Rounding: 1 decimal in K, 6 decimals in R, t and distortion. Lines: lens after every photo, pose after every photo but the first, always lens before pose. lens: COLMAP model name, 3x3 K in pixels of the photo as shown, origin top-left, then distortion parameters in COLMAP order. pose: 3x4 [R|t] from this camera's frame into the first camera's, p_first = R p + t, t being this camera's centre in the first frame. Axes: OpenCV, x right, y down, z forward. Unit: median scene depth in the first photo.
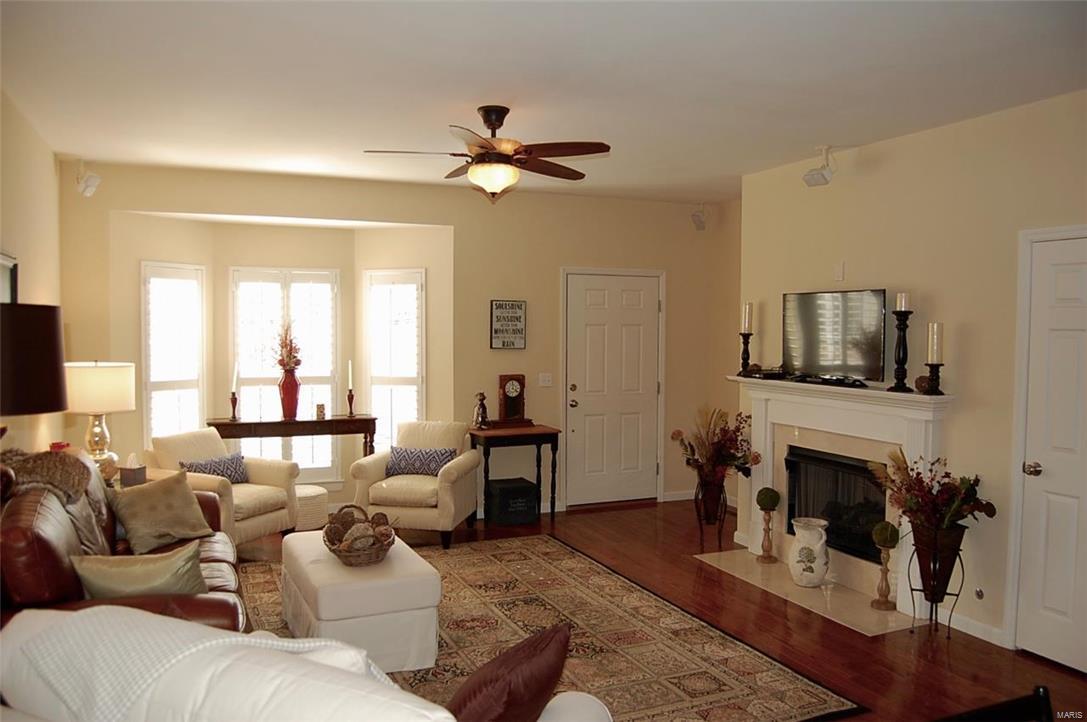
lens RADIAL K [[842.6, 0, 558.1], [0, 842.6, 362.3], [0, 0, 1]] dist [-0.067241, 0.012253]
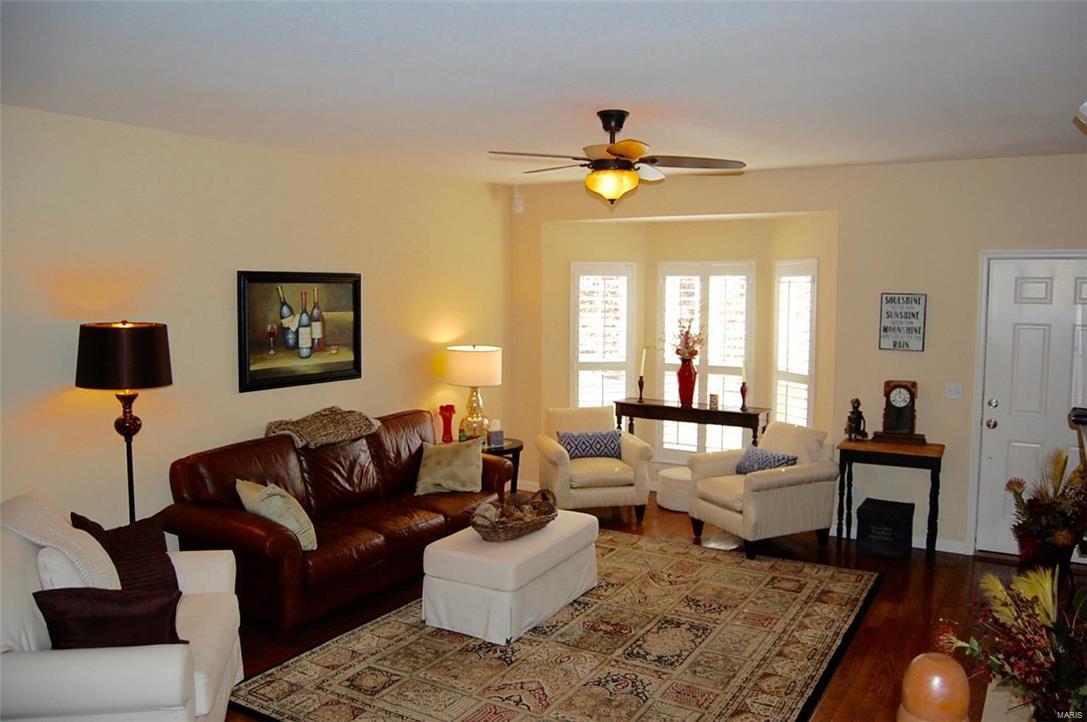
lens RADIAL K [[842.6, 0, 558.1], [0, 842.6, 362.3], [0, 0, 1]] dist [-0.067241, 0.012253]
pose [[0.587321, 0.068339, -0.806463, 0.432887], [-0.034691, 0.997639, 0.059275, -0.043434], [0.808610, -0.006836, 0.588305, 0.235455]]
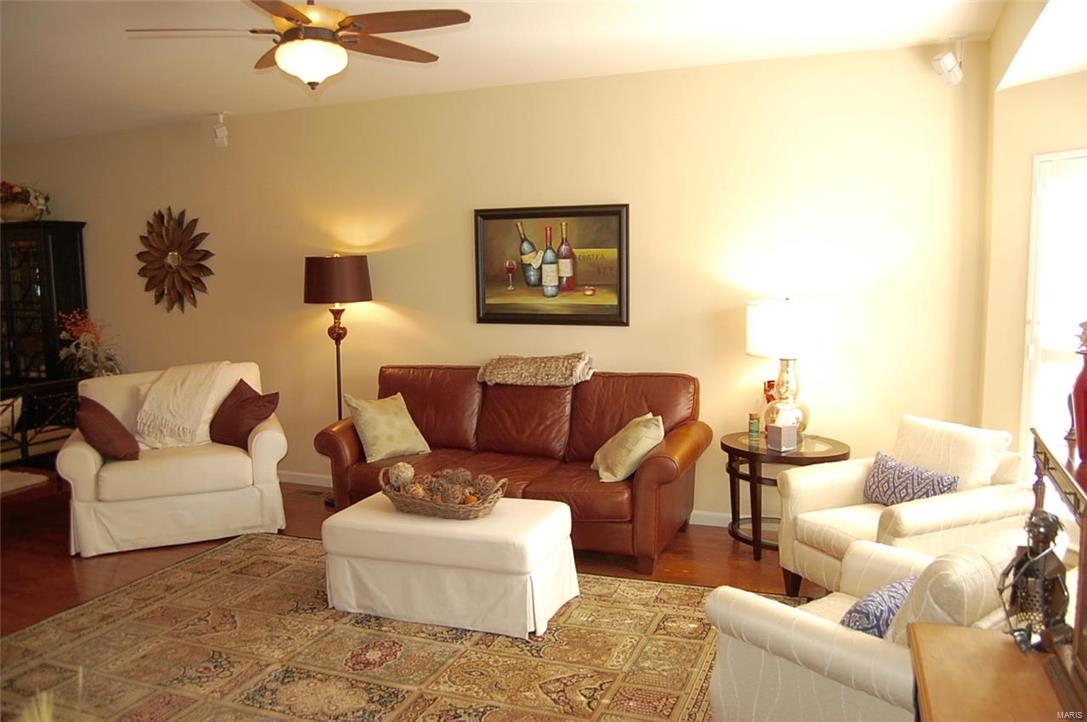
lens RADIAL K [[874.9, 0, 543.5], [0, 874.9, 361.0], [0, 0, 1]] dist [-0.062619, 0.003735]
pose [[-0.717581, 0.078611, -0.692024, 0.210706], [-0.020869, 0.990737, 0.134184, -0.040691], [0.696162, 0.110730, -0.709293, 1.061299]]
